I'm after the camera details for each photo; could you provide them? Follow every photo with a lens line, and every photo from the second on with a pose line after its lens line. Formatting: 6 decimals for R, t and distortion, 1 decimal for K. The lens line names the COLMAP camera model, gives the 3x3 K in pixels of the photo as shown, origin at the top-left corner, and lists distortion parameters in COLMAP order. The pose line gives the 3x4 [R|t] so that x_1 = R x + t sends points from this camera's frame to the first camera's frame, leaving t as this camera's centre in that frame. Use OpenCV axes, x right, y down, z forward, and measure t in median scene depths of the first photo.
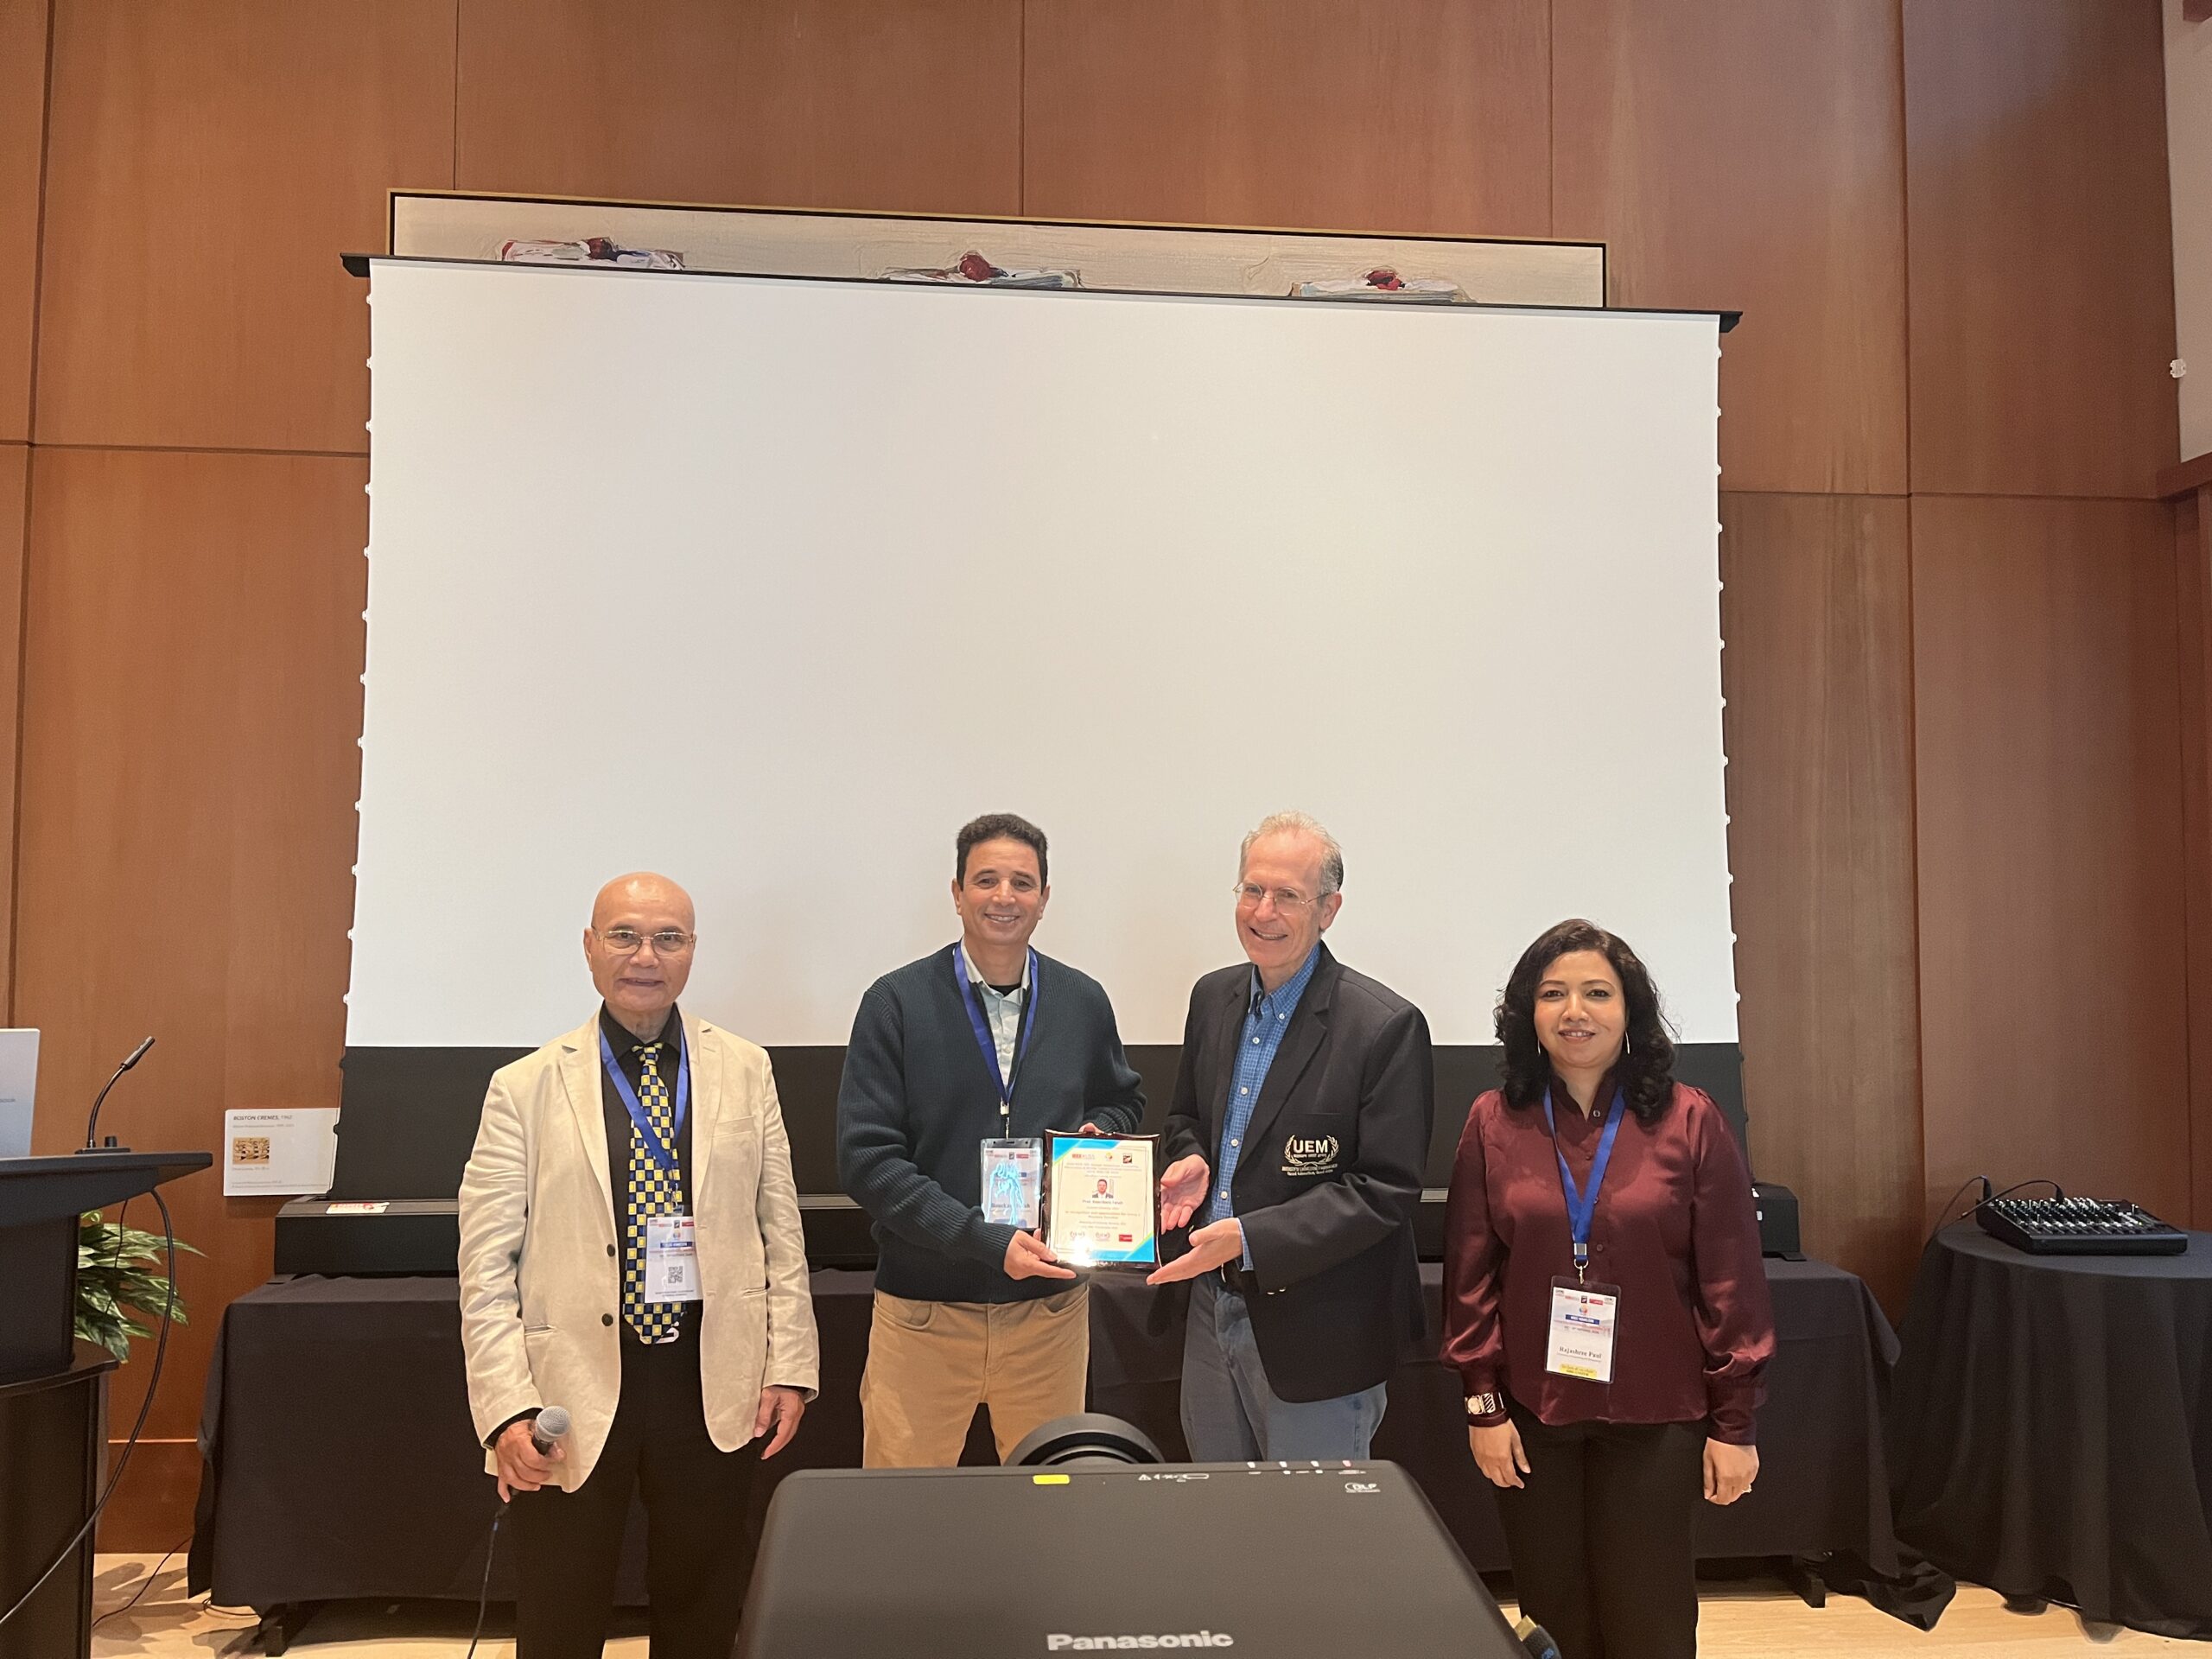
lens RADIAL K [[1691.3, 0, 1119.2], [0, 1691.3, 830.9], [0, 0, 1]] dist [0.038472, -0.048317]
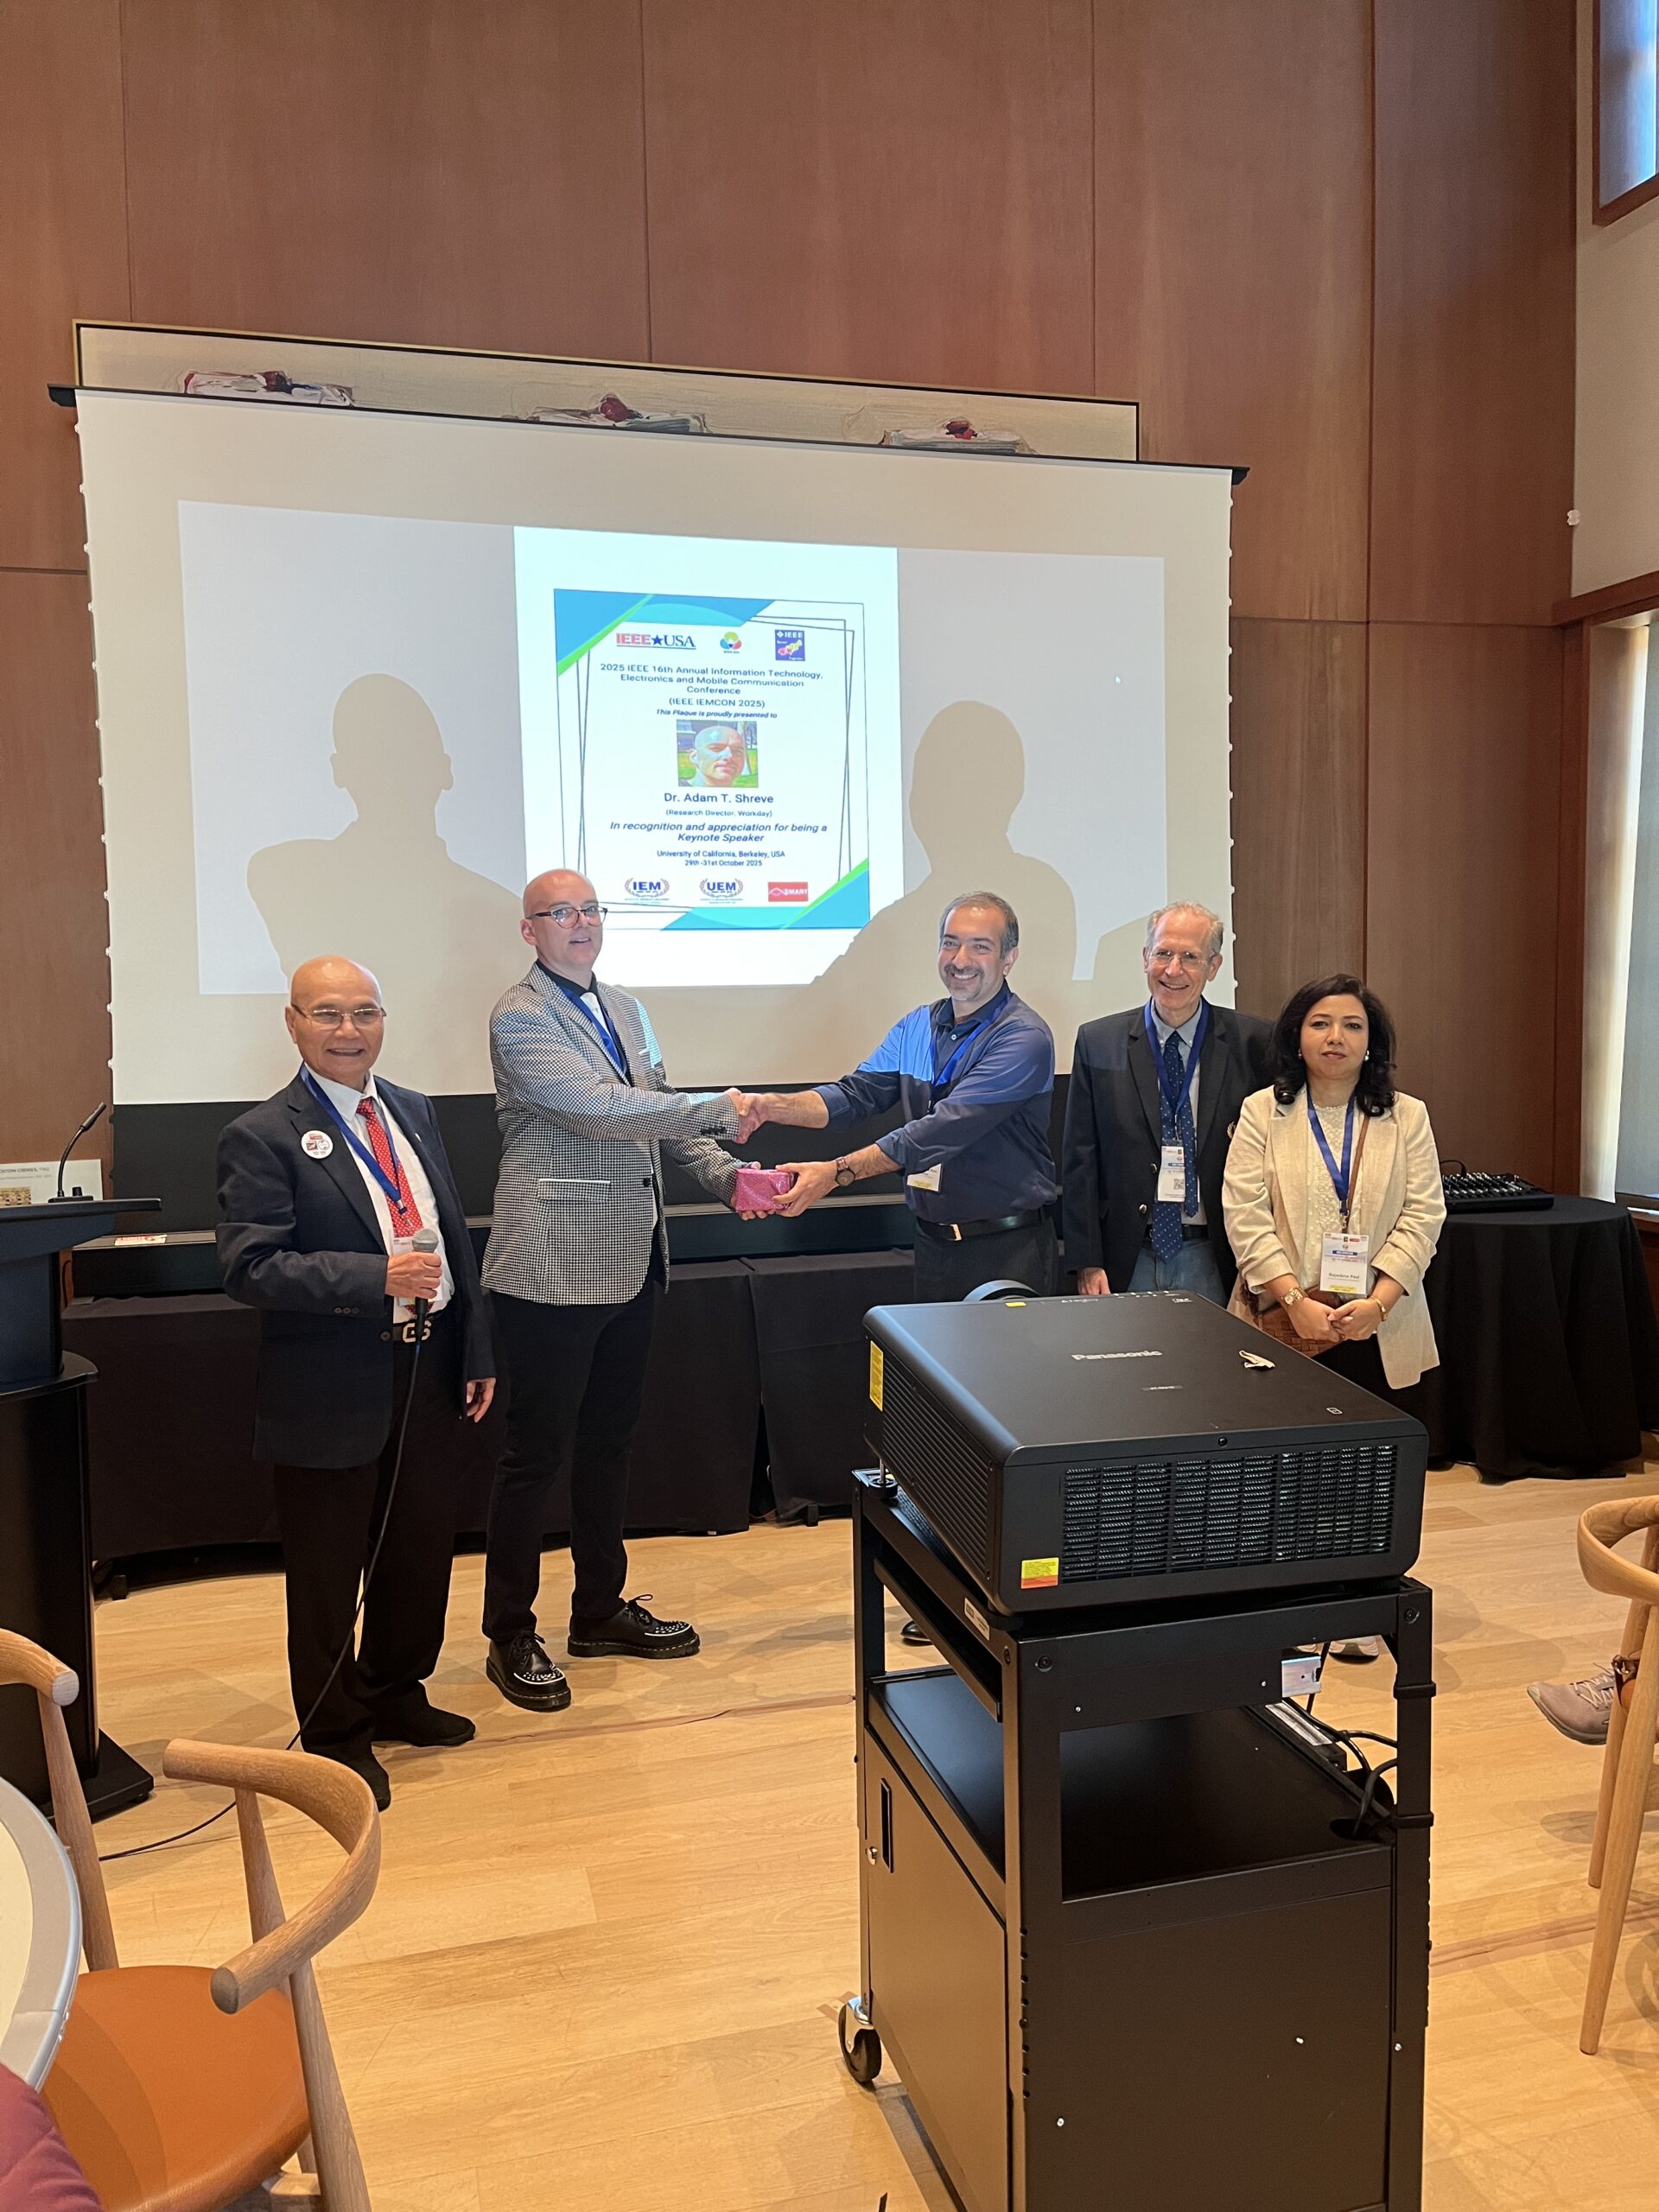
lens RADIAL K [[1686.3, 0, 834.5], [0, 1686.3, 1099.3], [0, 0, 1]] dist [0.061950, -0.074273]
pose [[0.985194, -0.035129, 0.167804, -0.147631], [0.014318, 0.992222, 0.123652, -0.011871], [-0.170843, -0.119419, 0.978035, -0.196565]]
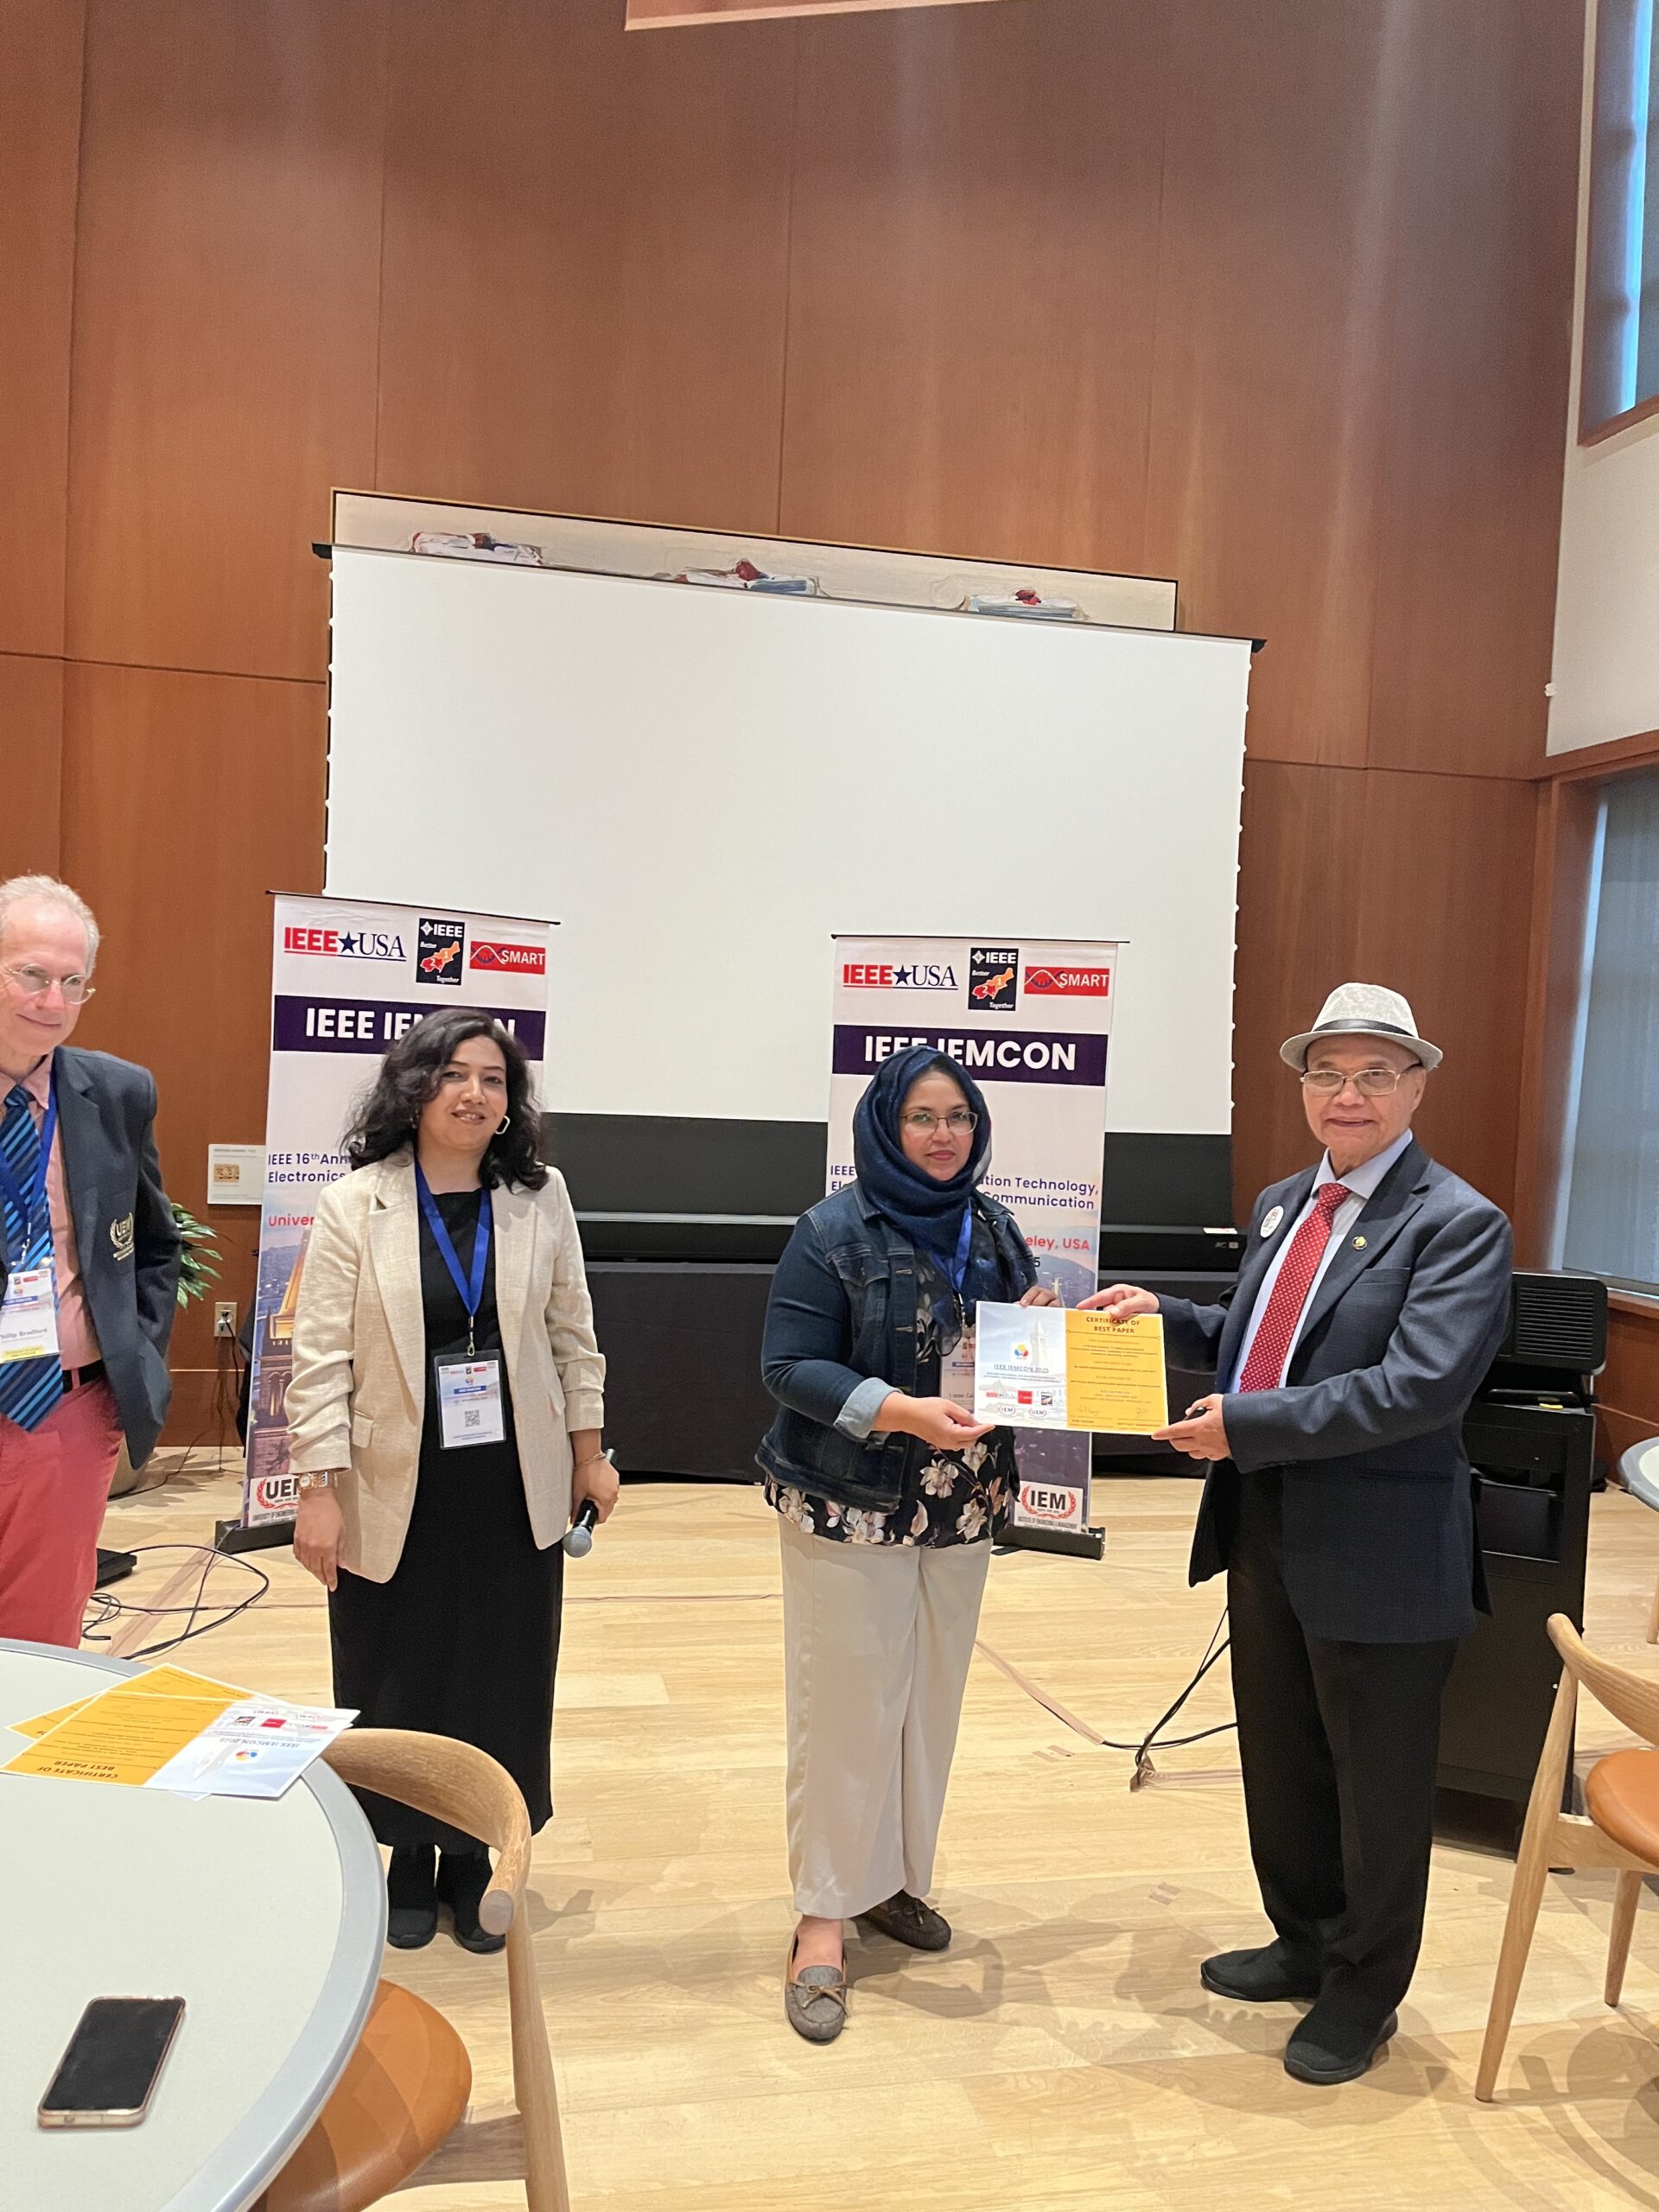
lens RADIAL K [[1687.7, 0, 818.3], [0, 1687.7, 1106.9], [0, 0, 1]] dist [0.063730, -0.087842]
pose [[0.992410, 0.034866, 0.117926, -0.177394], [-0.045093, 0.995343, 0.085202, -0.011658], [-0.114406, -0.089873, 0.989360, -0.445436]]
